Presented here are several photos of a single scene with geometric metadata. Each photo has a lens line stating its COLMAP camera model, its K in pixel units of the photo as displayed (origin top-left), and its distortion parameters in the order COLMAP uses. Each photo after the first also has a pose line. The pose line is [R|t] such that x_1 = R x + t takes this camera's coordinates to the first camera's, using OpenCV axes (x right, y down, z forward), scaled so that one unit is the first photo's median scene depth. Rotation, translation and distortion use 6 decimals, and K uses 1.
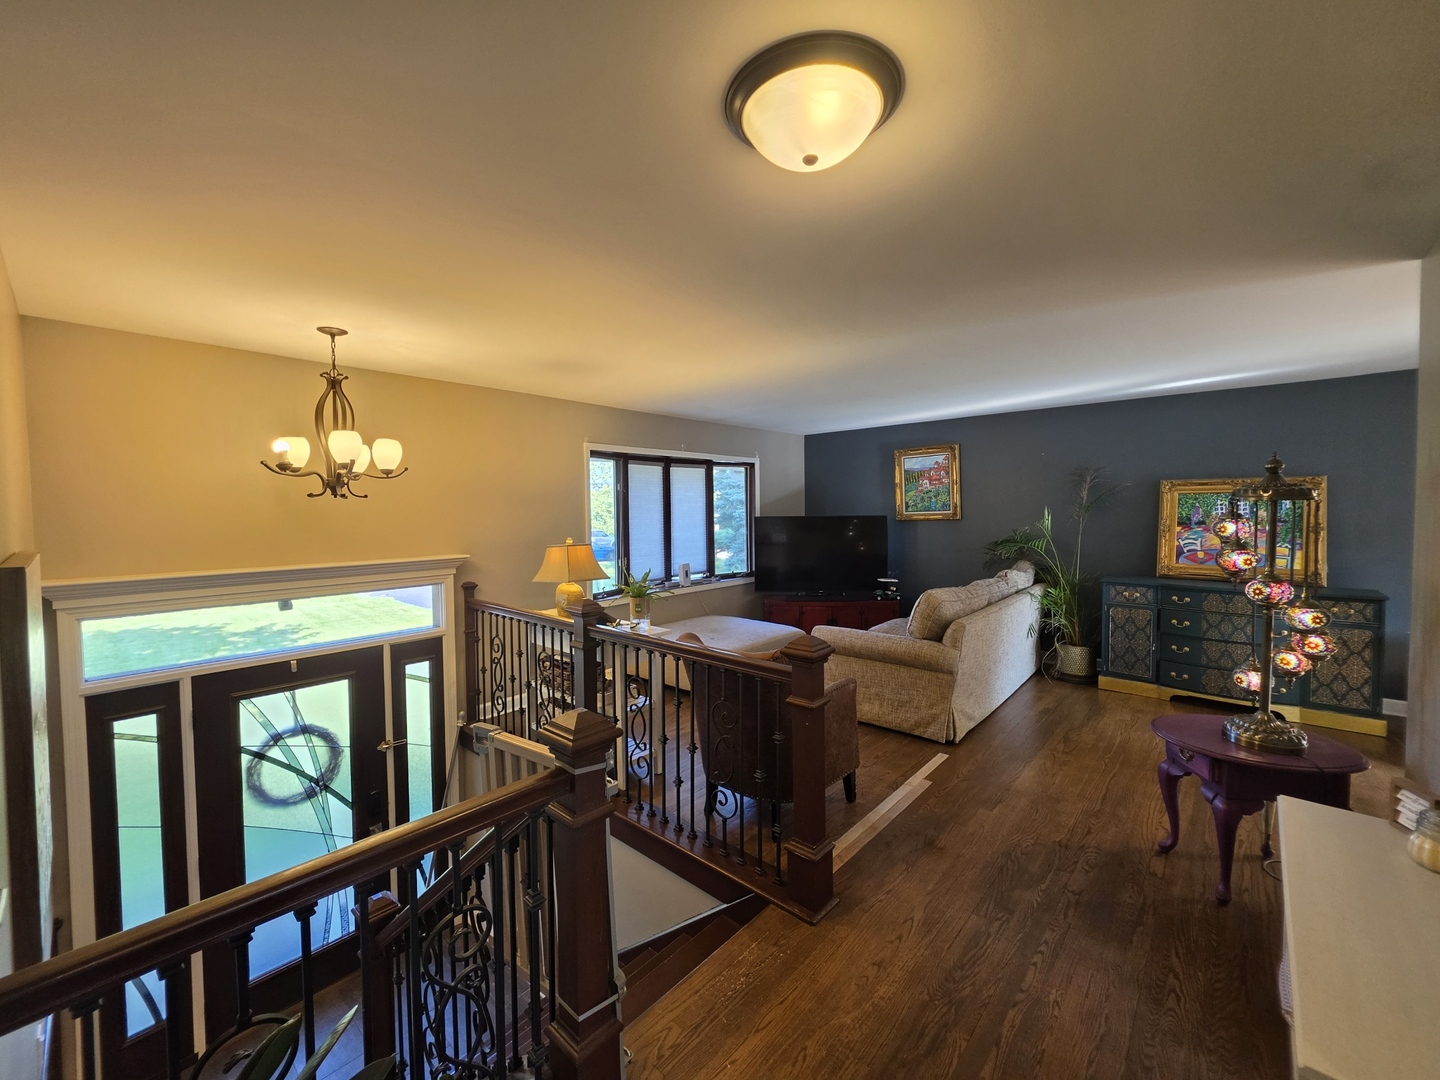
lens RADIAL K [[579.3, 0, 720.8], [0, 579.3, 531.0], [0, 0, 1]] dist [-0.001015, 0.000161]
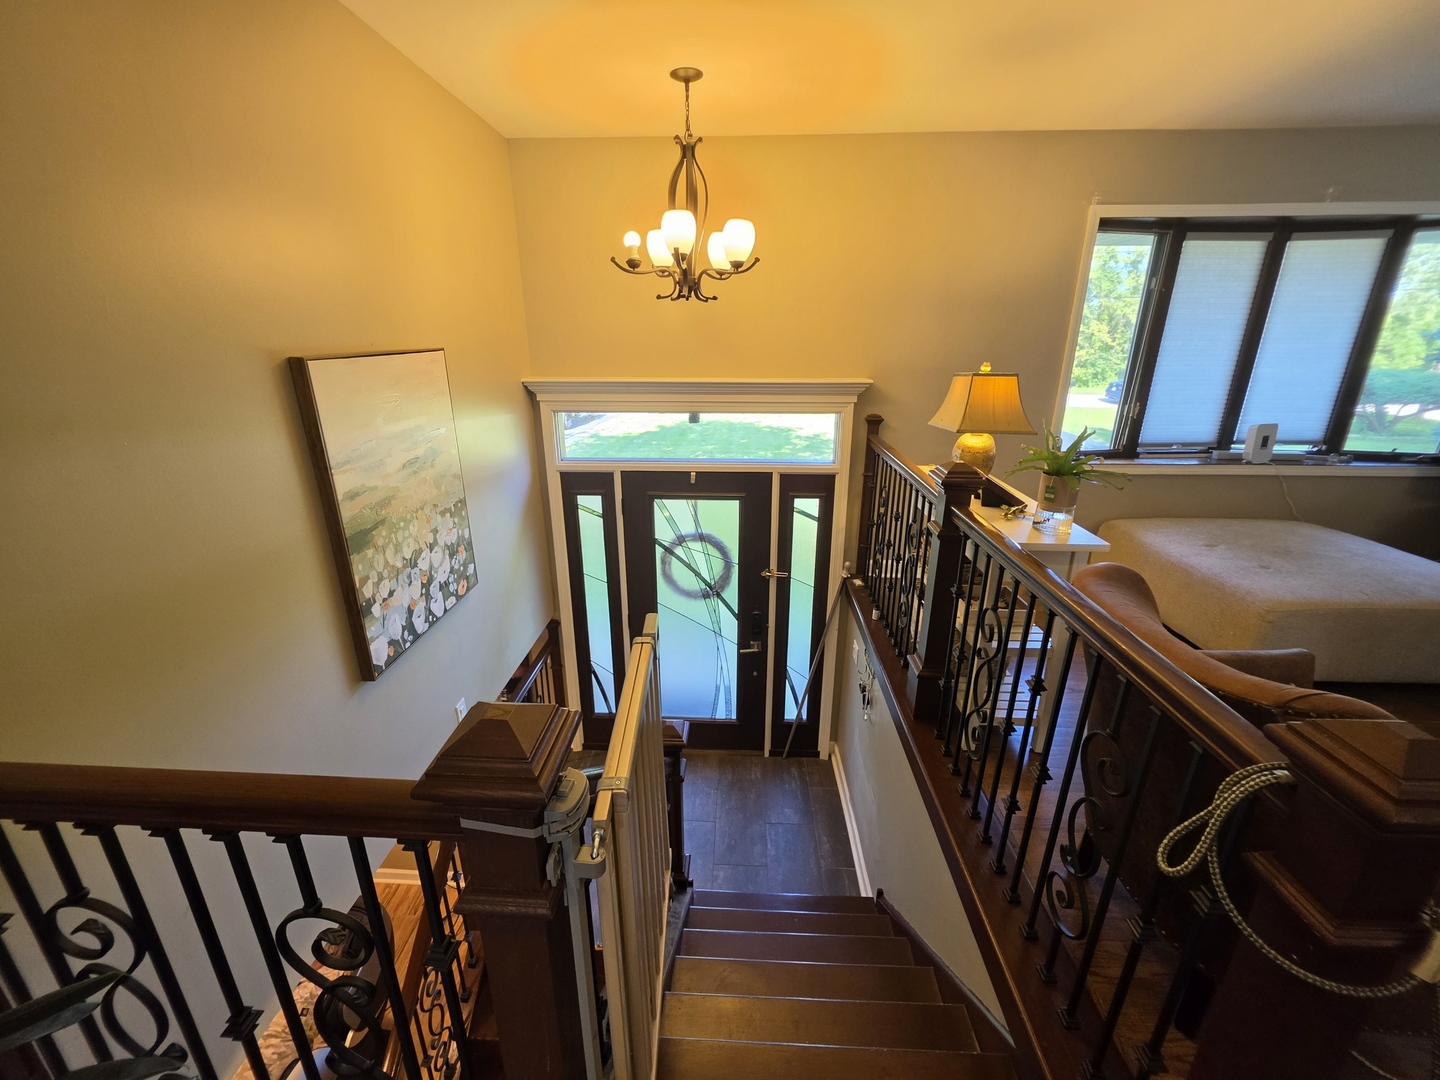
lens RADIAL K [[579.3, 0, 718.2], [0, 579.3, 527.7], [0, 0, 1]] dist [-0.001015, 0.000161]
pose [[0.627306, 0.253050, -0.736514, 0.079272], [-0.036273, 0.954204, 0.296949, 0.007280], [0.777927, -0.159563, 0.607757, 0.373694]]
